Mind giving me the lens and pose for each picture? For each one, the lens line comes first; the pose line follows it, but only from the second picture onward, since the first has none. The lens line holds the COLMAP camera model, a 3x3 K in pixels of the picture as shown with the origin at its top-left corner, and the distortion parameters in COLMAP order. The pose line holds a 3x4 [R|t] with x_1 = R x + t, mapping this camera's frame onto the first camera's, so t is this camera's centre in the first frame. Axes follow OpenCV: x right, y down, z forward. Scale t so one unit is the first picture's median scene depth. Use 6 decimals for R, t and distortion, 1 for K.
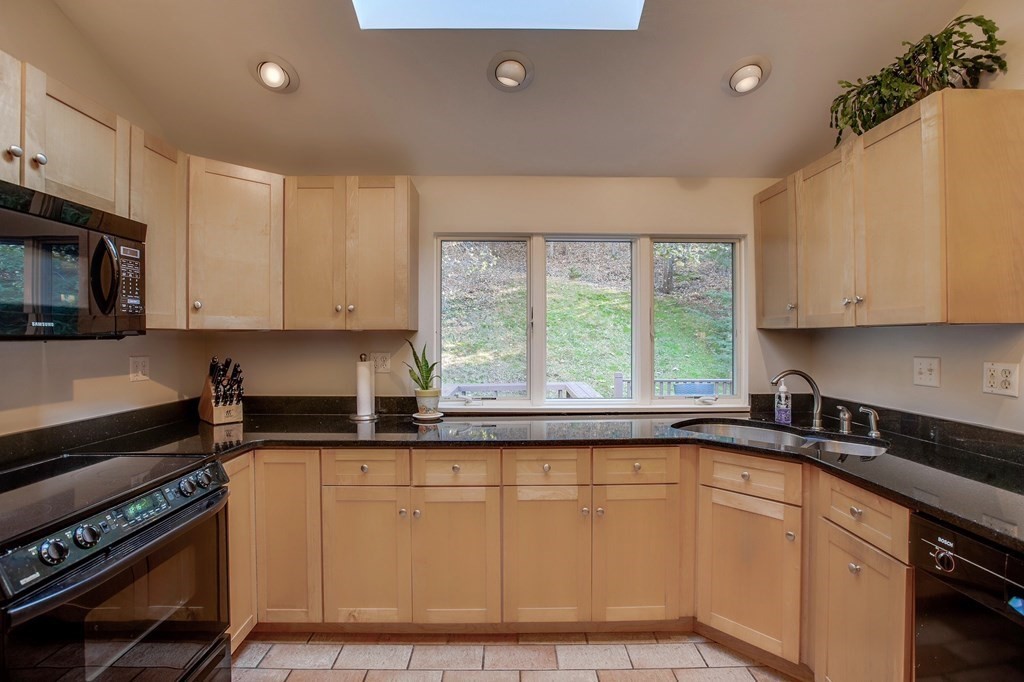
lens RADIAL K [[460.7, 0, 472.2], [0, 460.7, 337.2], [0, 0, 1]] dist [-0.002255, -0.000098]
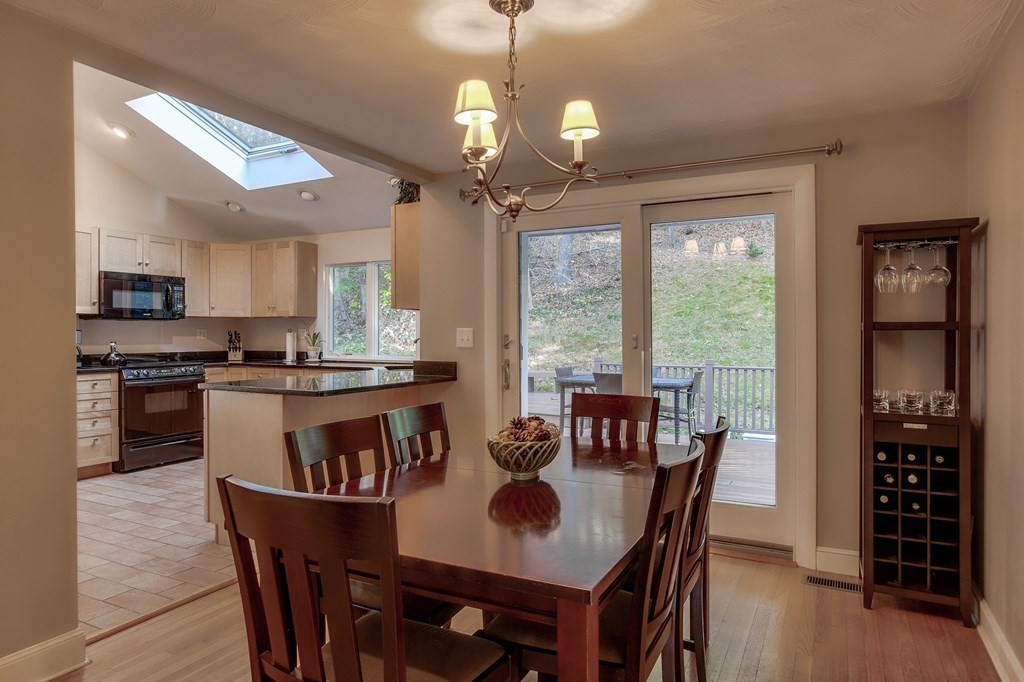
lens RADIAL K [[642.9, 0, 525.9], [0, 642.9, 334.7], [0, 0, 1]] dist [0.001482, 0.001364]
pose [[0.899844, 0.007822, -0.436141, 2.183577], [-0.007215, 0.999969, 0.003048, 0.051188], [0.436151, 0.000404, 0.899873, -1.216437]]
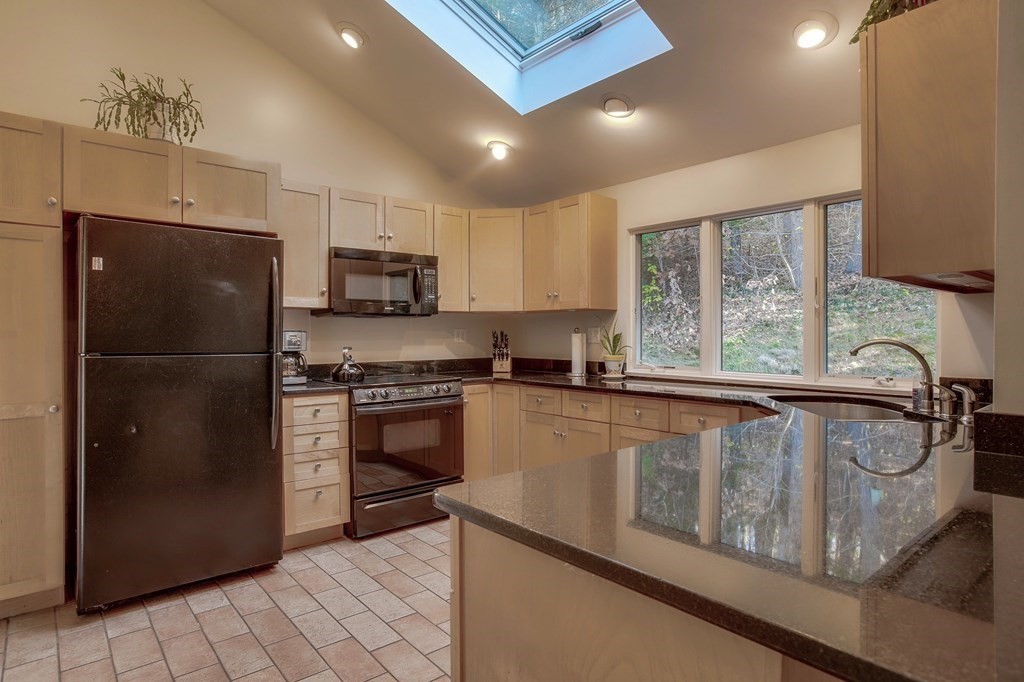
lens RADIAL K [[566.7, 0, 512.0], [0, 566.7, 341.0], [0, 0, 1]] dist [-0.068649, 0.042414]
pose [[0.668026, 0.015155, -0.743984, 0.993753], [-0.002934, 0.999838, 0.017732, 0.051625], [0.744132, -0.009663, 0.667963, -0.273316]]
